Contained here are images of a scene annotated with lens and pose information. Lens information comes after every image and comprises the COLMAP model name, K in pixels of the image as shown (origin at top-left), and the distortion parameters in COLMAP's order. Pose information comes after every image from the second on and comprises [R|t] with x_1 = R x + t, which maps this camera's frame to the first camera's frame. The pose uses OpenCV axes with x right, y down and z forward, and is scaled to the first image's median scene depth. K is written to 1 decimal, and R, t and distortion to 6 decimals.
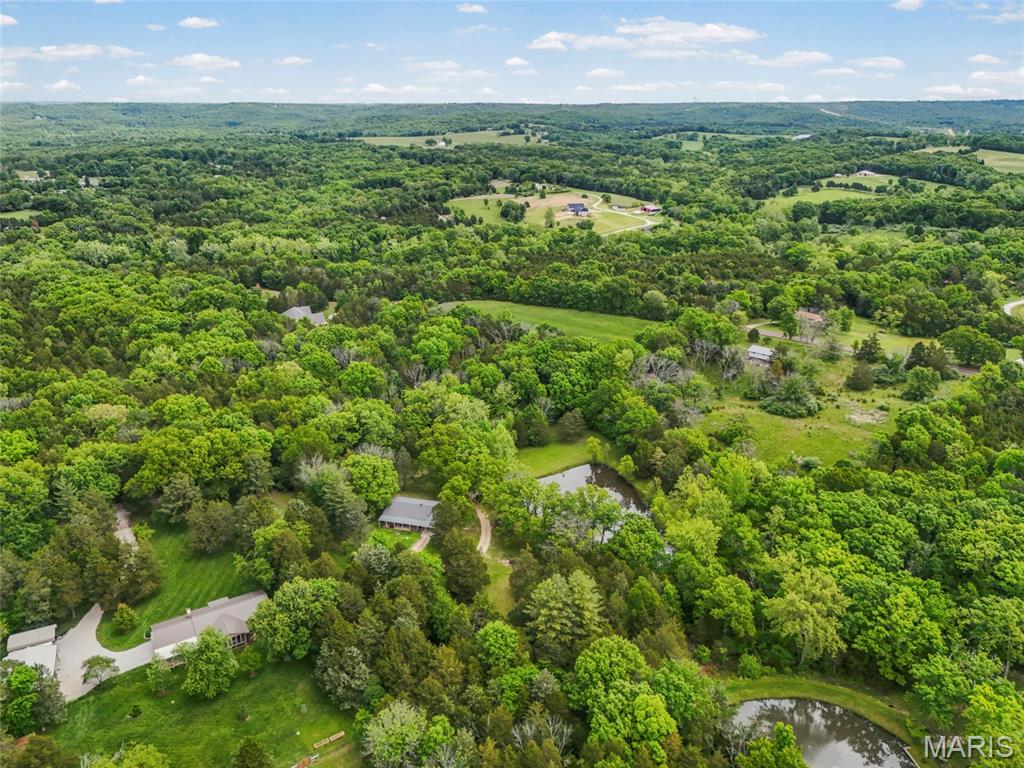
lens RADIAL K [[739.2, 0, 511.8], [0, 739.2, 415.7], [0, 0, 1]] dist [0.074518, -0.066909]
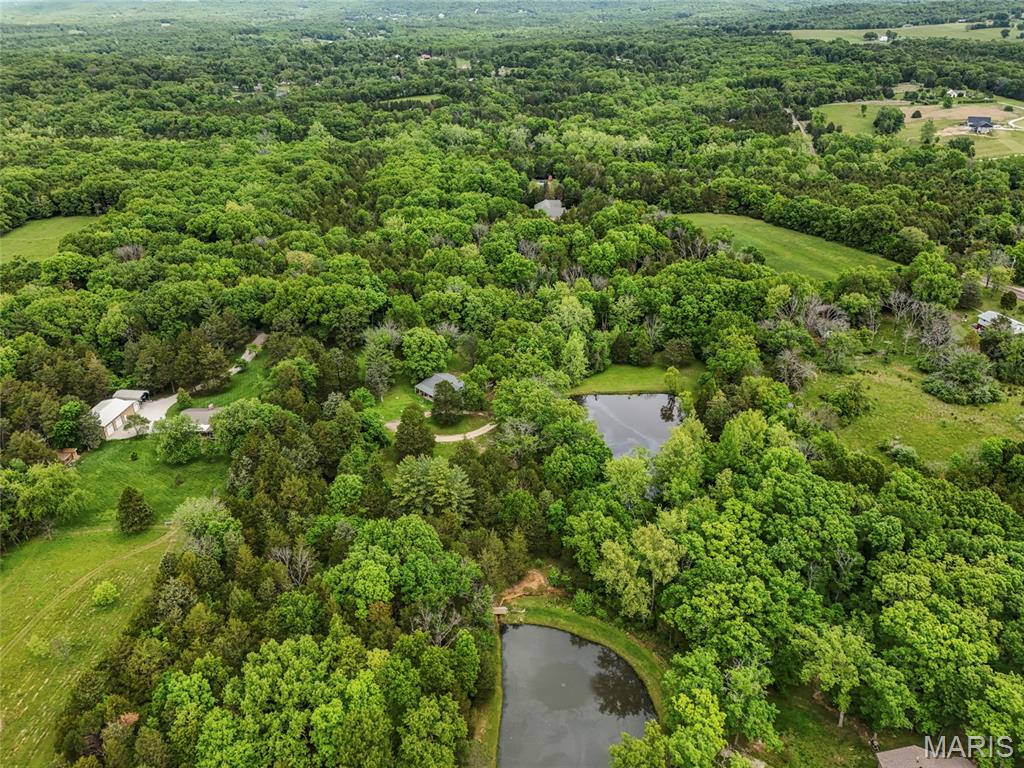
lens RADIAL K [[752.1, 0, 512.7], [0, 752.1, 386.1], [0, 0, 1]] dist [0.080798, -0.072369]
pose [[0.850010, 0.236329, -0.470777, 0.234237], [-0.198082, 0.971519, 0.130054, -0.018394], [0.488105, -0.017295, 0.872614, 0.036267]]
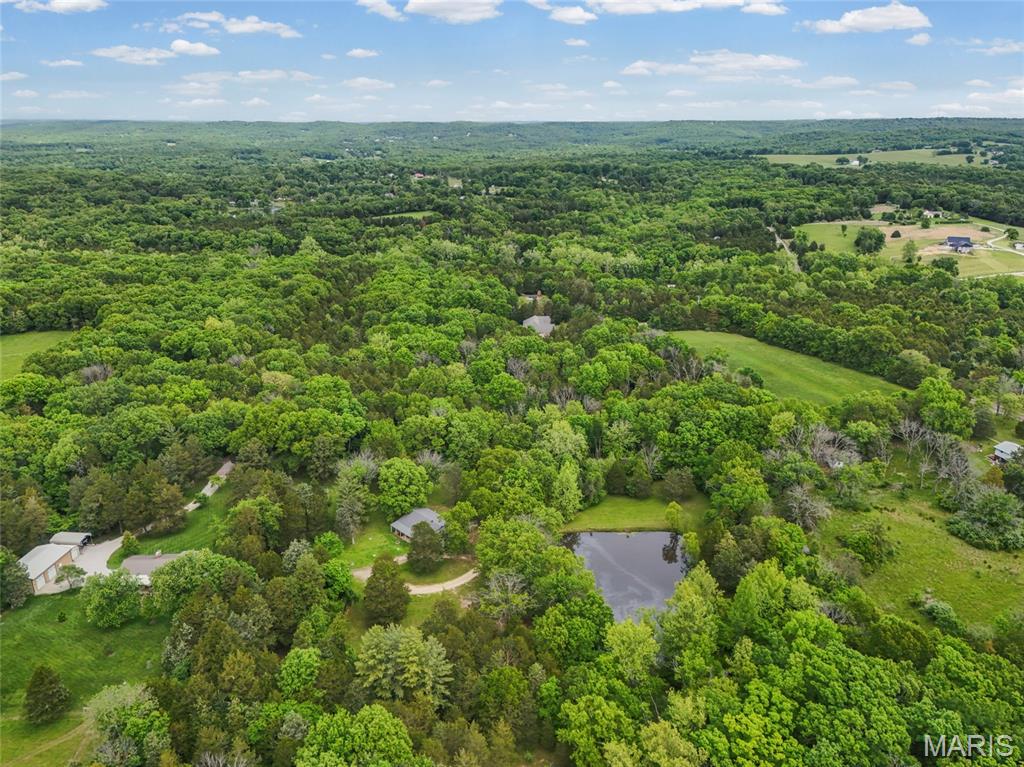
lens RADIAL K [[752.1, 0, 512.7], [0, 752.1, 385.6], [0, 0, 1]] dist [0.080798, -0.072369]
pose [[0.856266, 0.172962, -0.486715, 0.210198], [-0.201852, 0.979391, -0.007070, -0.035303], [0.475462, 0.104298, 0.873532, 0.074145]]
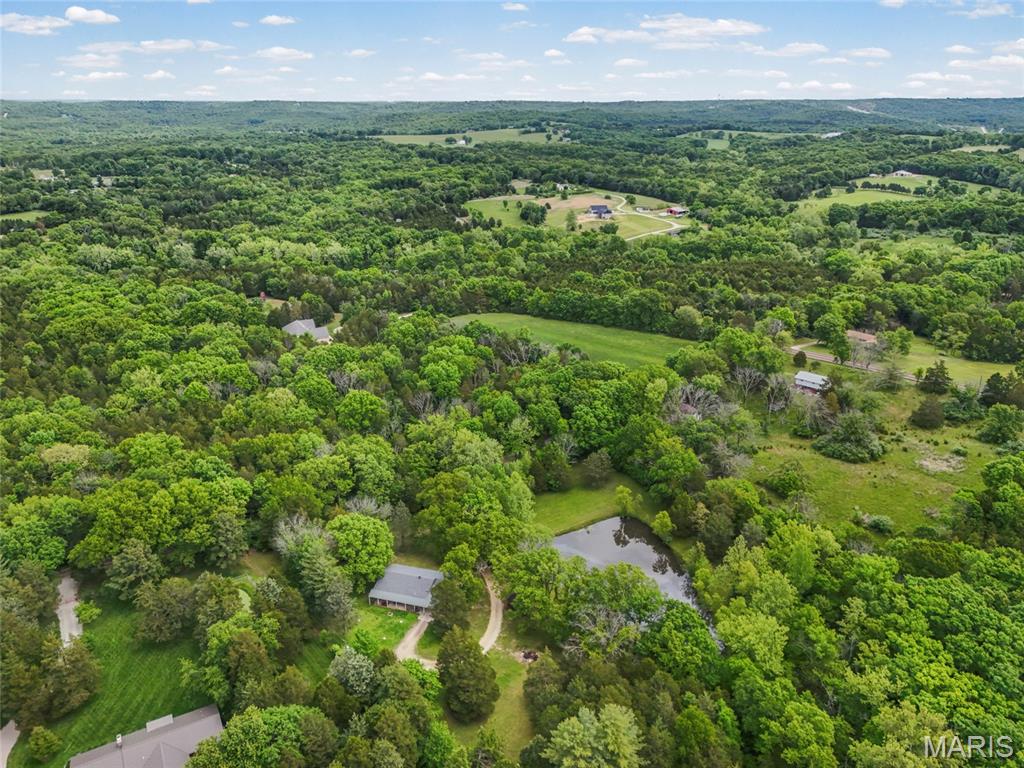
lens RADIAL K [[735.6, 0, 512.5], [0, 735.6, 417.1], [0, 0, 1]] dist [0.073137, -0.063704]
pose [[0.999667, 0.009521, -0.023987, 0.000692], [-0.009384, 0.999939, 0.005839, -0.032994], [0.024041, -0.005612, 0.999695, 0.080563]]
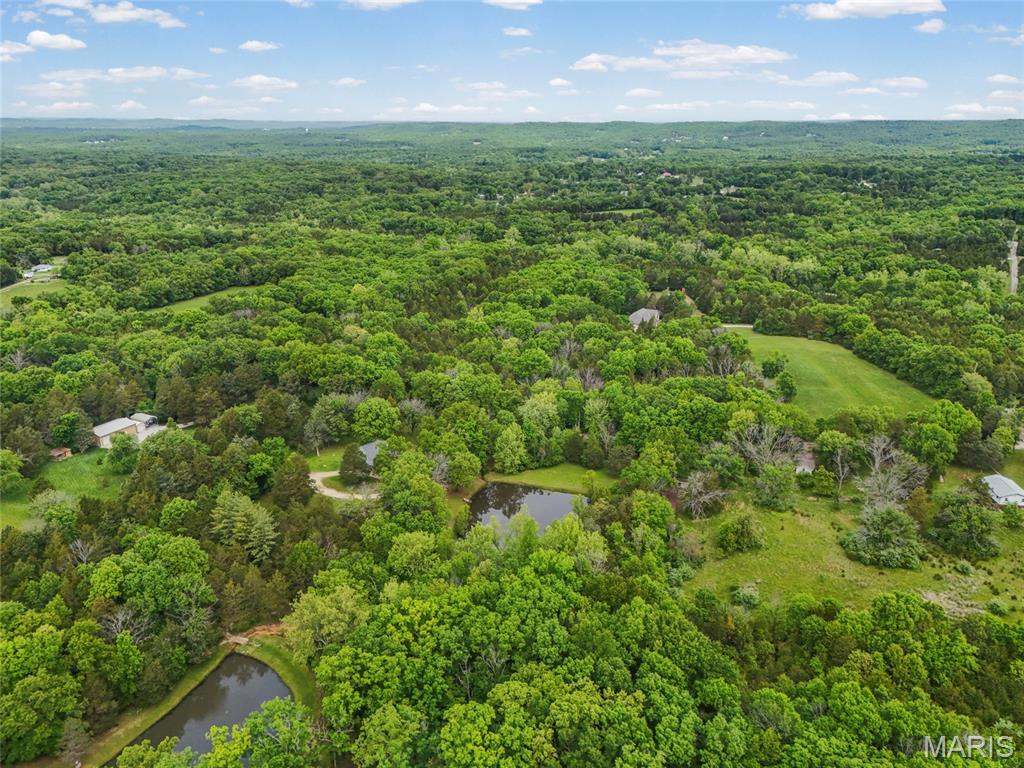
lens RADIAL K [[735.6, 0, 512.5], [0, 735.6, 417.1], [0, 0, 1]] dist [0.073137, -0.063704]
pose [[0.605984, 0.300755, -0.736431, 0.429052], [-0.313520, 0.941135, 0.126370, -0.072740], [0.731087, 0.154308, 0.664606, 0.172708]]
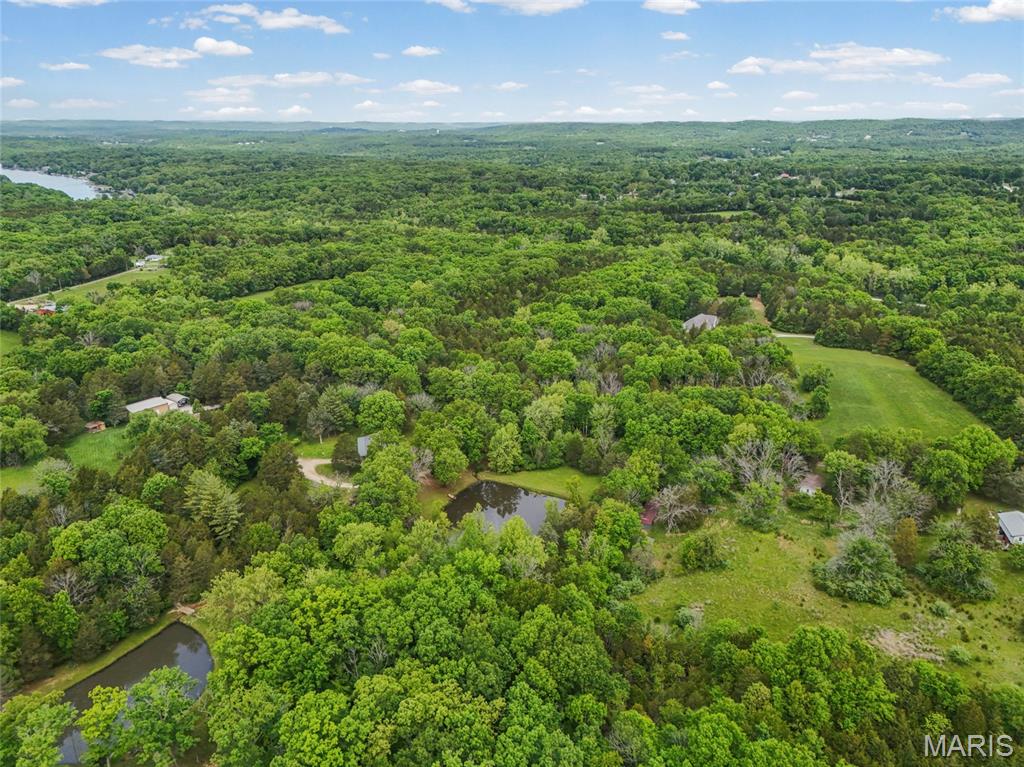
lens RADIAL K [[735.6, 0, 512.5], [0, 735.6, 416.6], [0, 0, 1]] dist [0.073137, -0.063704]
pose [[0.468243, 0.331293, -0.819142, 0.479753], [-0.344316, 0.922182, 0.176147, -0.104042], [0.813754, 0.199565, 0.545874, 0.247060]]
